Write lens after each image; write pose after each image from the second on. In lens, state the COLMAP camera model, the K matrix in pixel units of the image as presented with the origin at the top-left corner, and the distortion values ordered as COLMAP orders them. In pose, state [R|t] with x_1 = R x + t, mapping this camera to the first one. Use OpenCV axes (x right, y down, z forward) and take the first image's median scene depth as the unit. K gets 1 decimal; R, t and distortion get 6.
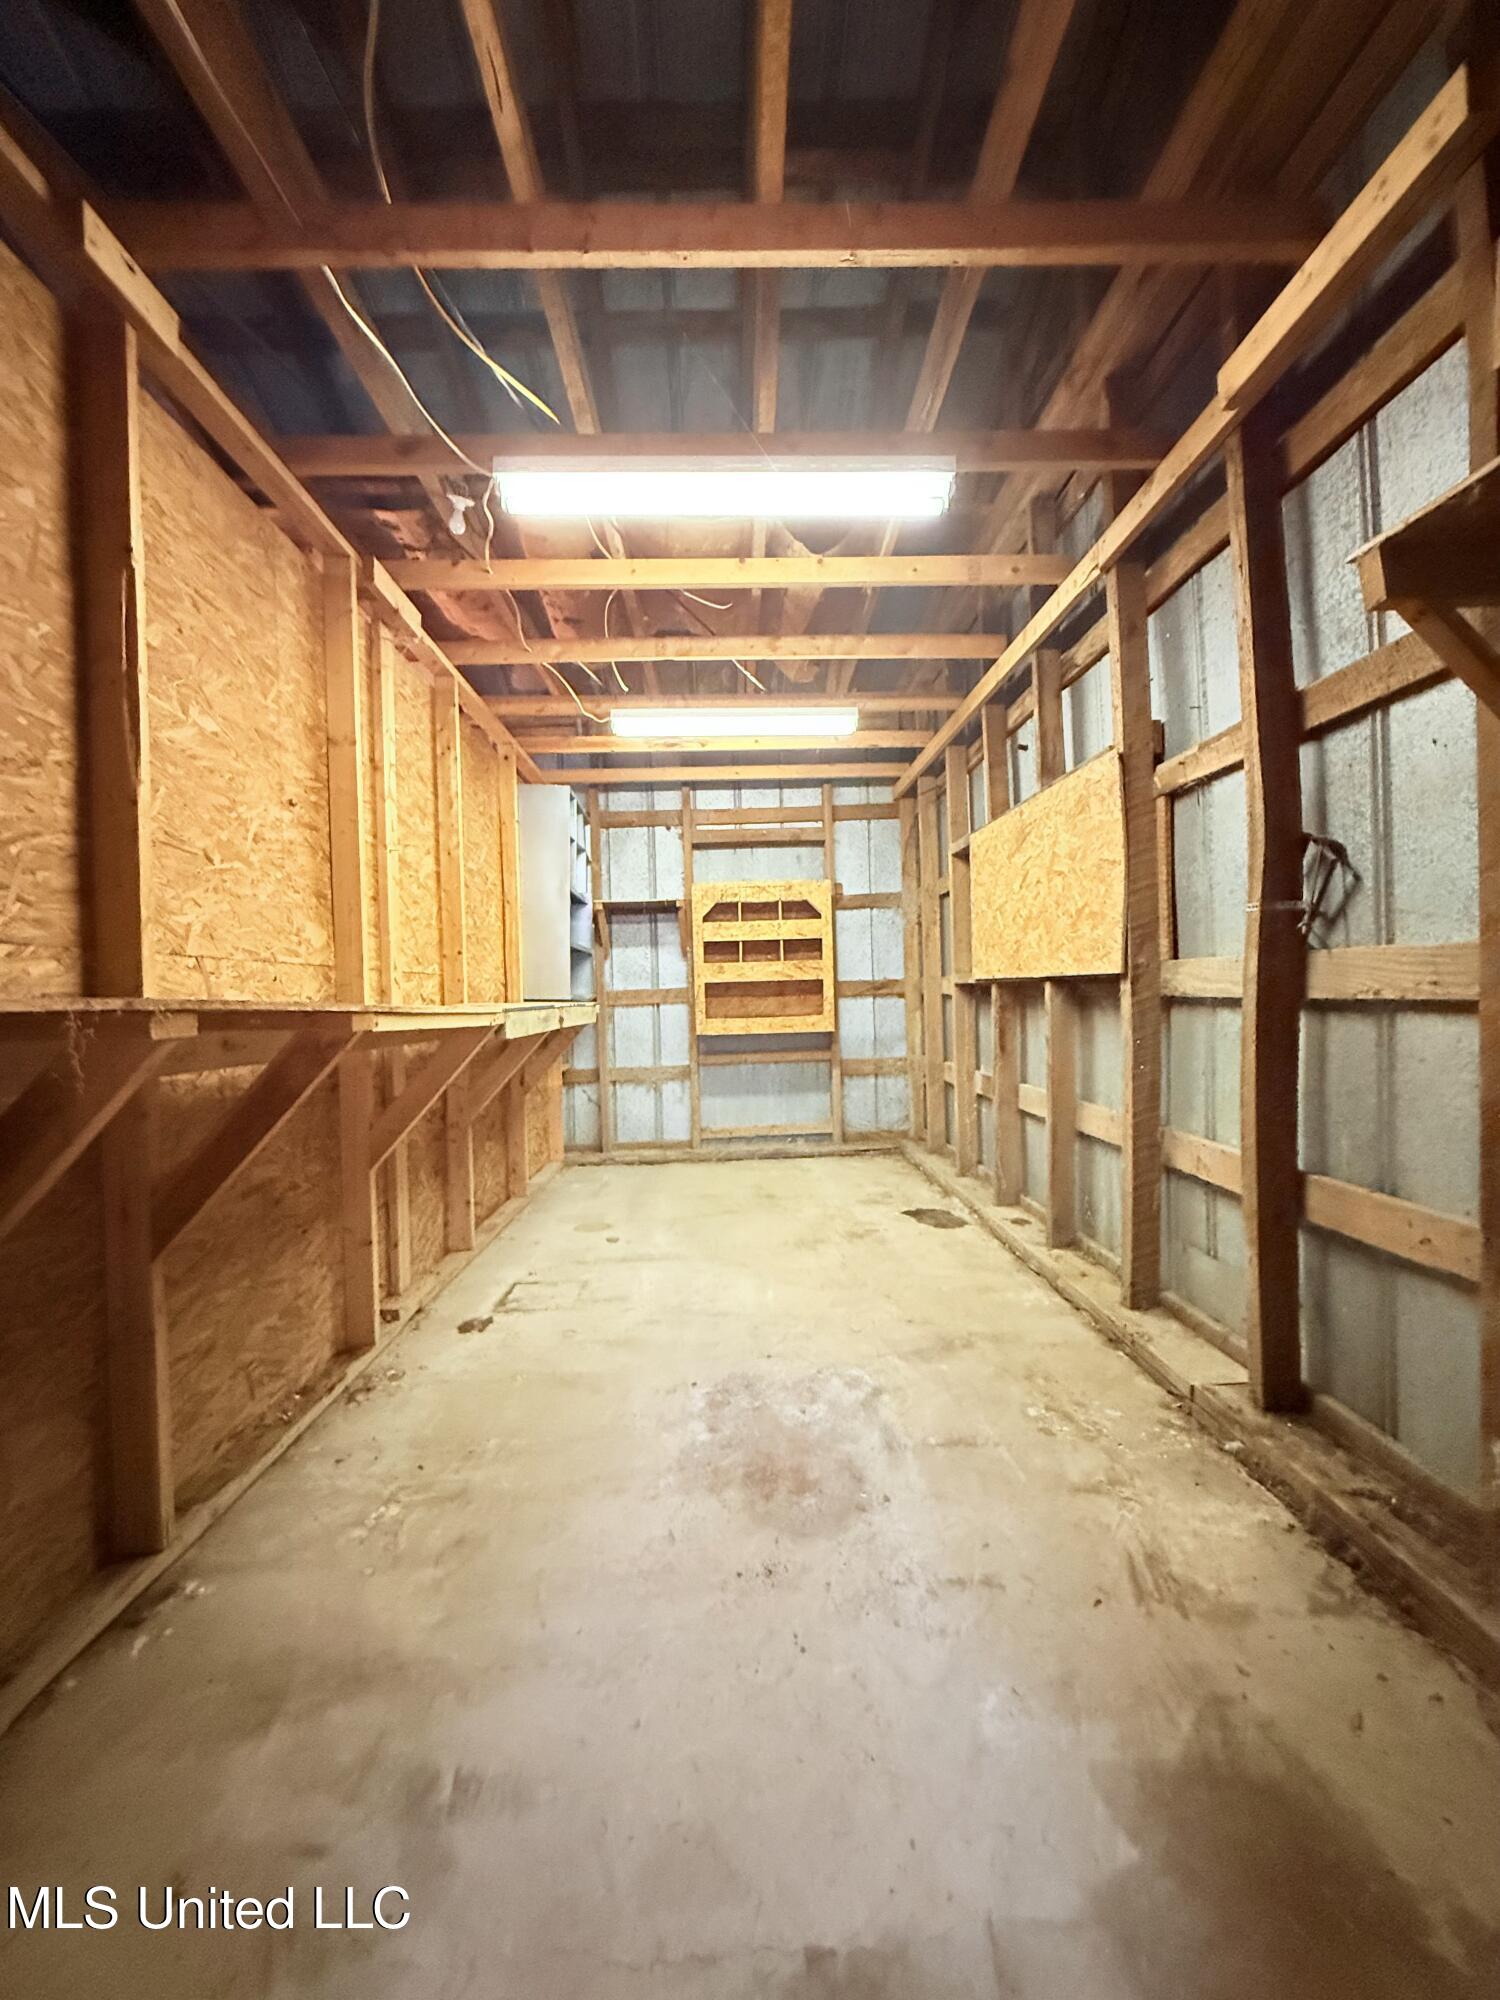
lens RADIAL K [[797.6, 0, 749.6], [0, 797.6, 997.9], [0, 0, 1]] dist [0.000848, 0.000666]
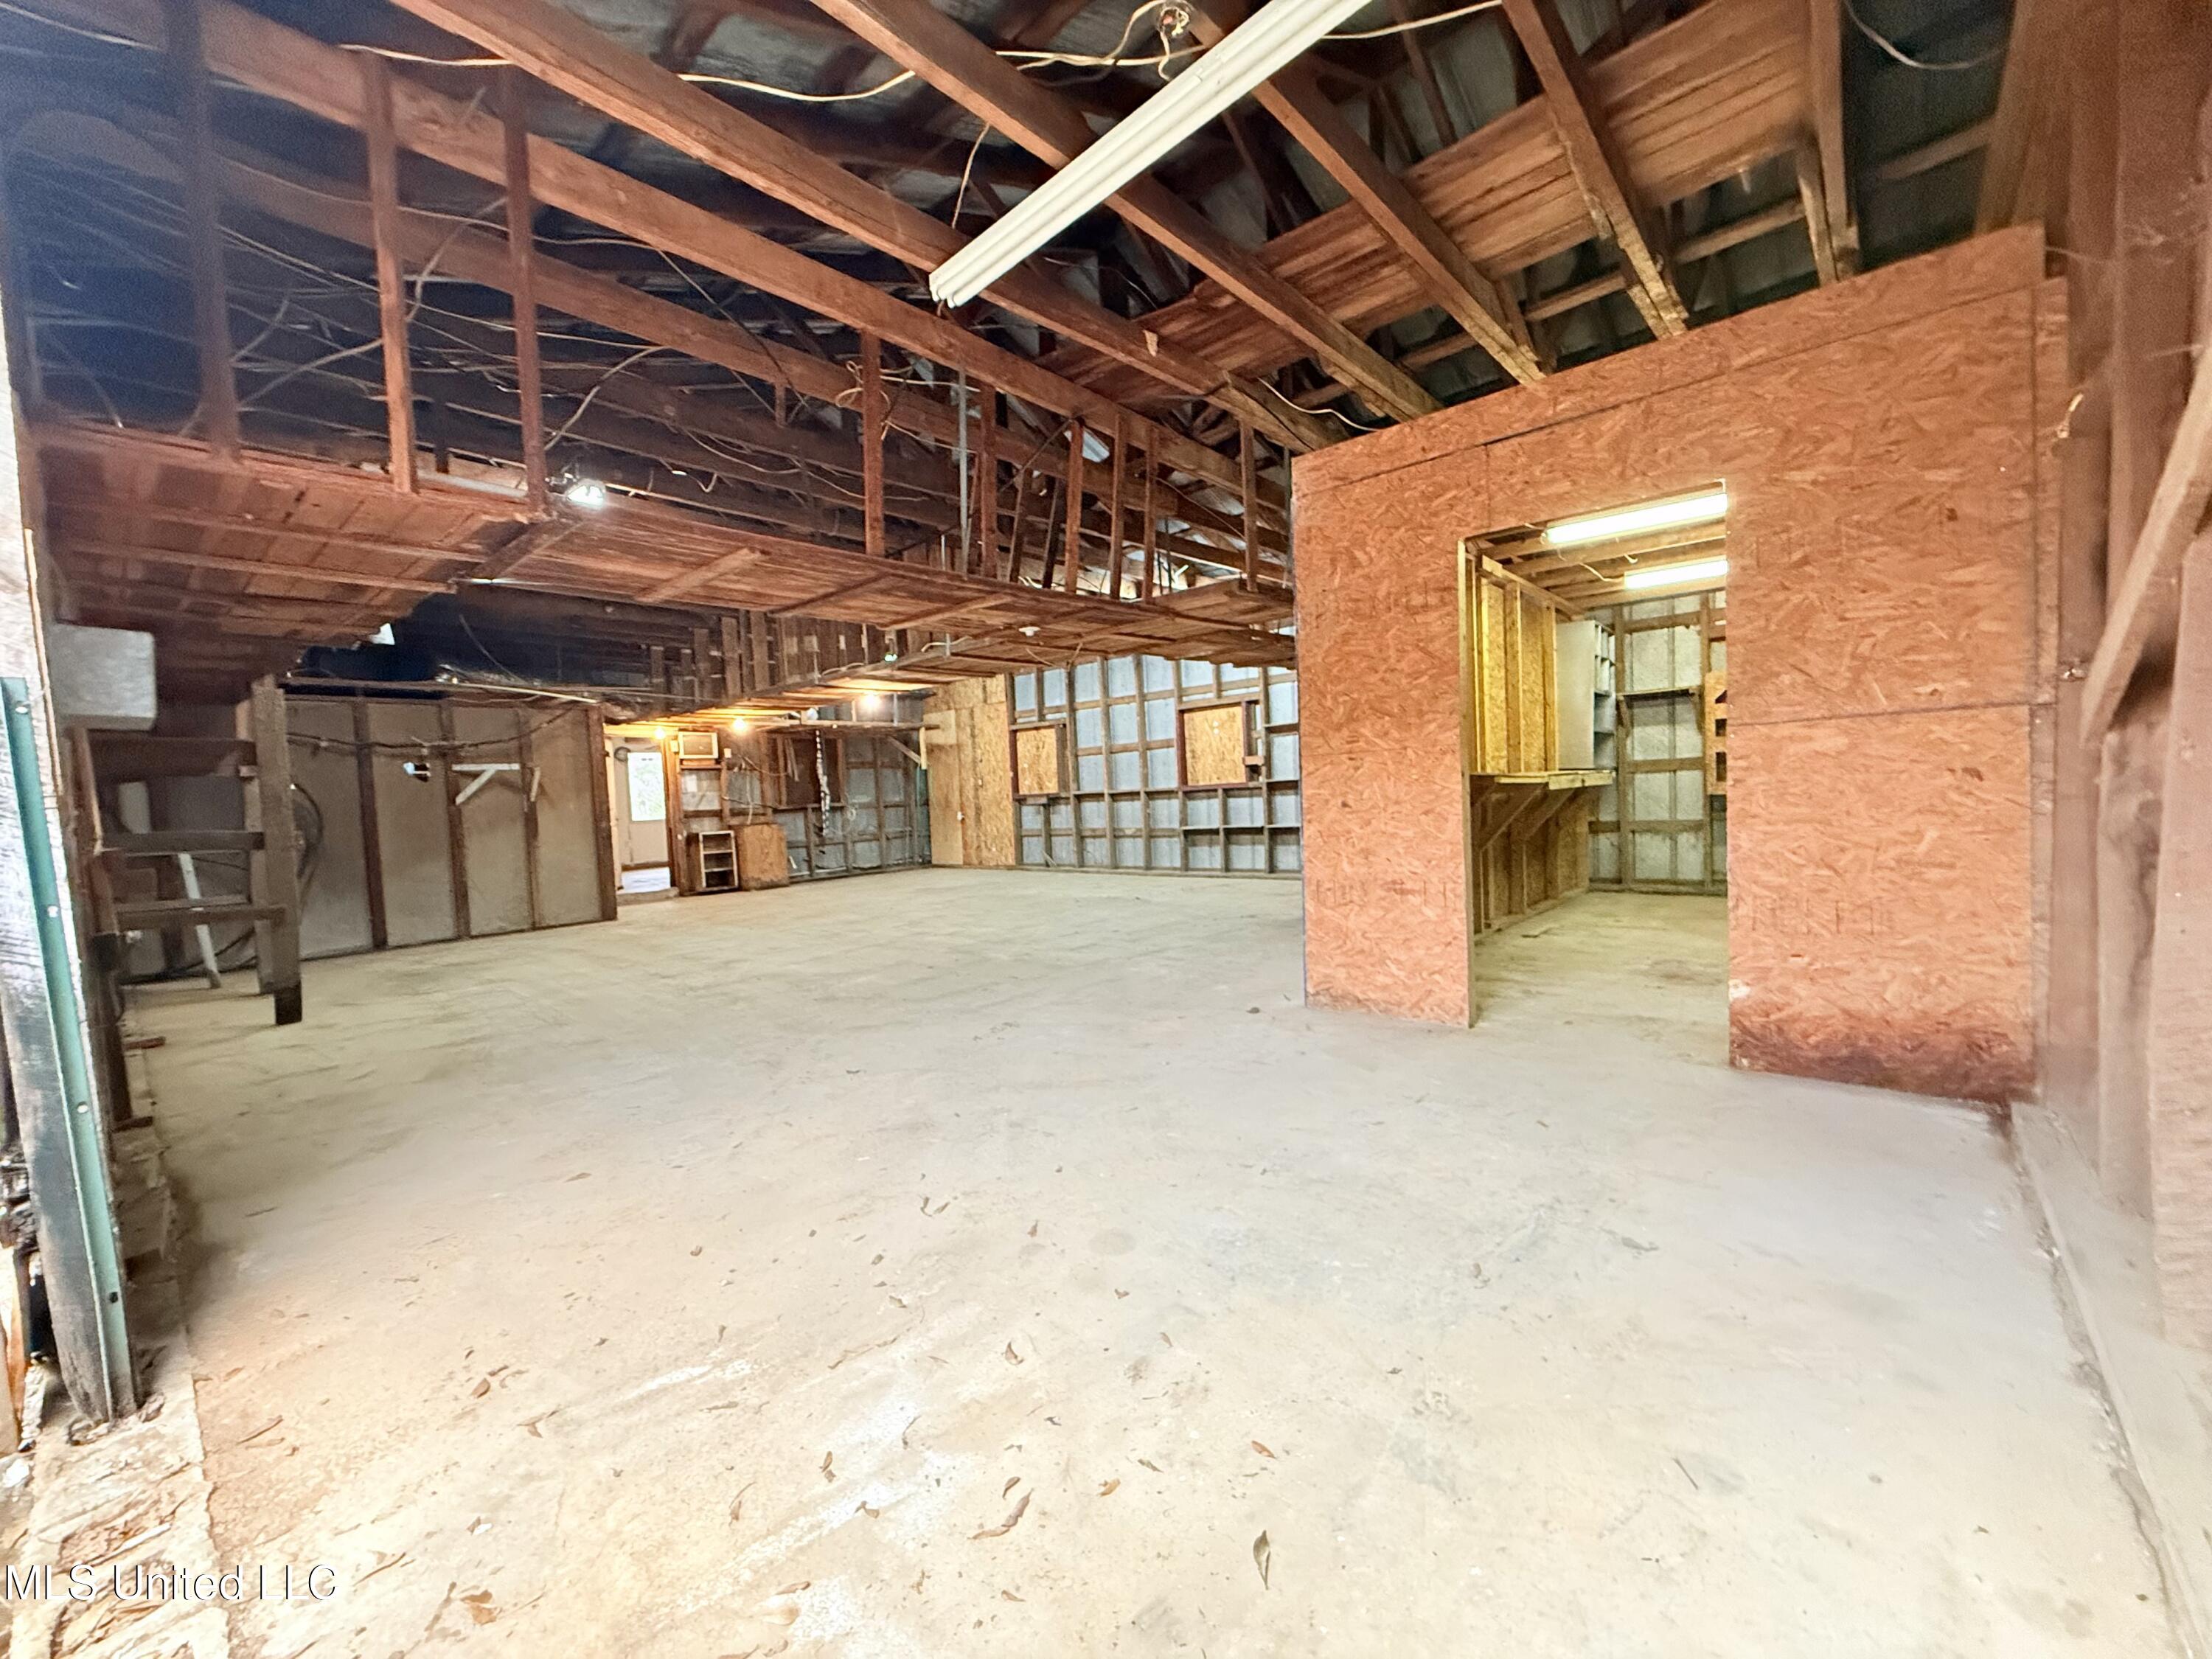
lens RADIAL K [[882.2, 0, 1101.6], [0, 882.2, 837.3], [0, 0, 1]] dist [0.000848, 0.000666]
pose [[0.731437, 0.029303, -0.681279, 0.179788], [0.023598, 0.997390, 0.068235, -0.003210], [0.681501, -0.065986, 0.728836, -0.651314]]
